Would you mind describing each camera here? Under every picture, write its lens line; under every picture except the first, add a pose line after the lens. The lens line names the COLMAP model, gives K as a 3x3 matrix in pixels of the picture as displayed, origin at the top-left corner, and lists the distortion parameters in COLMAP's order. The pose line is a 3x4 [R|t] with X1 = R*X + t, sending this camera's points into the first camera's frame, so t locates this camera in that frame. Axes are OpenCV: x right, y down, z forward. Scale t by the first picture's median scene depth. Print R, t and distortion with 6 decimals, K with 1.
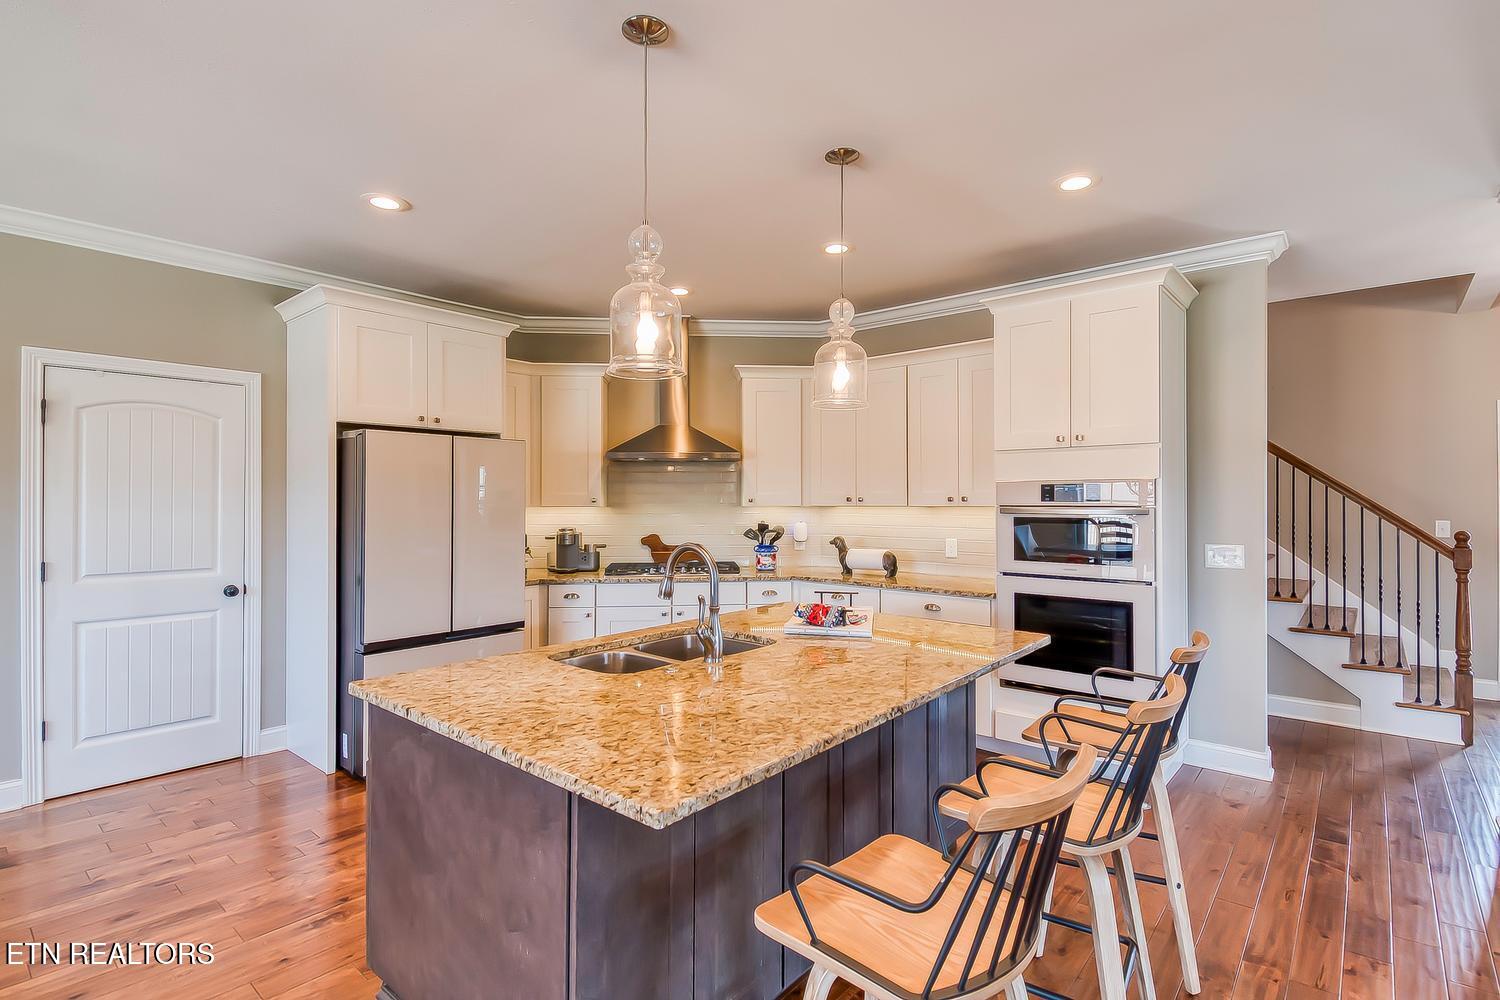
lens RADIAL K [[733.4, 0, 749.8], [0, 733.4, 497.8], [0, 0, 1]] dist [0.000705, -0.000827]
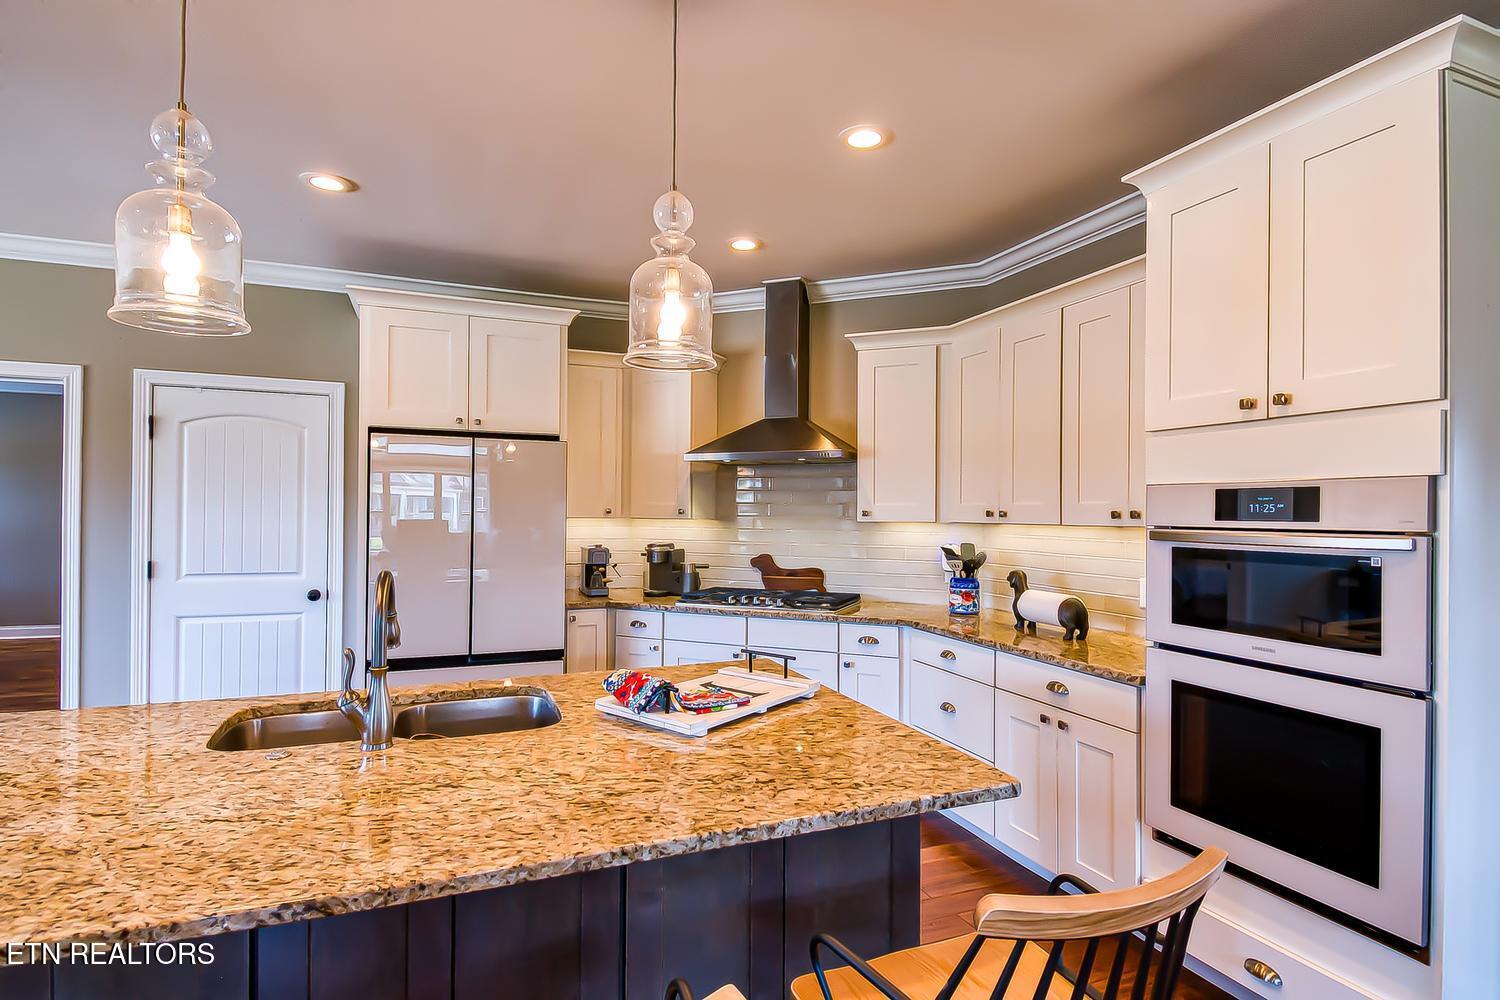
lens RADIAL K [[788.3, 0, 752.4], [0, 788.3, 509.6], [0, 0, 1]] dist [0.007176, -0.005198]
pose [[0.885580, 0.008718, -0.464404, 0.344380], [-0.009401, 0.999955, 0.000844, -0.000357], [0.464391, 0.003618, 0.885623, 0.297076]]
